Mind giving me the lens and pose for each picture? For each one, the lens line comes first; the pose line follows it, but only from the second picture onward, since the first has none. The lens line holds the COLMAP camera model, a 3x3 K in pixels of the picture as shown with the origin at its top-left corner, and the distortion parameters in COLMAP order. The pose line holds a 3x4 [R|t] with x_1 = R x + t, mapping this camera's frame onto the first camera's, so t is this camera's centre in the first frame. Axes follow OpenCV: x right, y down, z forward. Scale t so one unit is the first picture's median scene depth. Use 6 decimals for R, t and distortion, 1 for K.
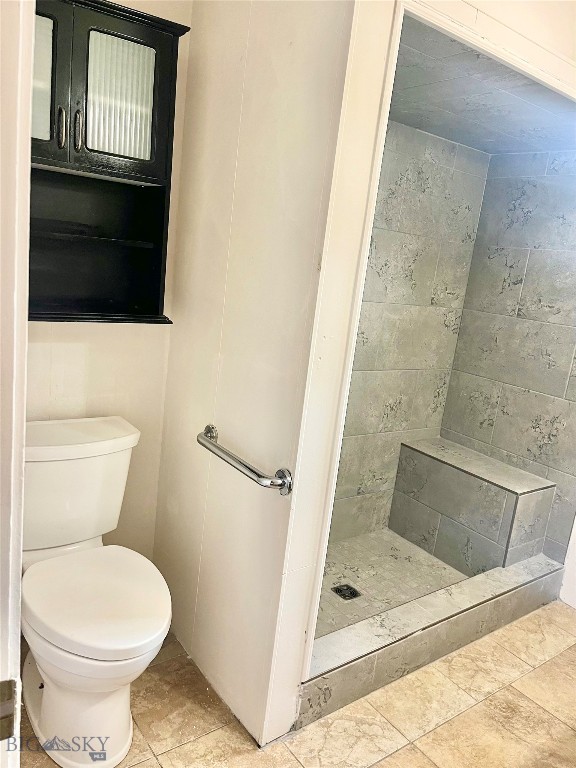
lens RADIAL K [[588.8, 0, 288.0], [0, 588.8, 384.0], [0, 0, 1]] dist [0.065728, -0.083122]
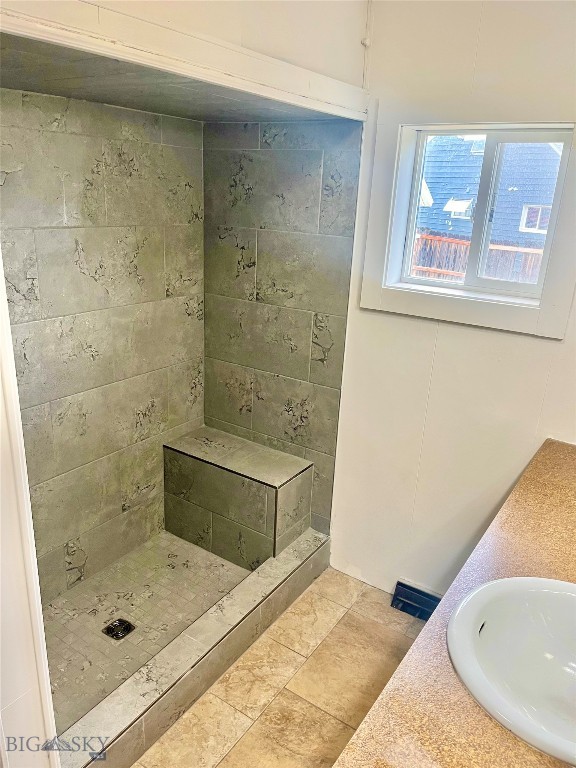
lens RADIAL K [[588.8, 0, 288.0], [0, 588.8, 384.0], [0, 0, 1]] dist [0.065728, -0.083122]
pose [[0.937971, -0.180146, 0.296239, 0.128923], [0.136356, 0.977237, 0.162530, -0.131863], [-0.318774, -0.112054, 0.941184, 0.070111]]
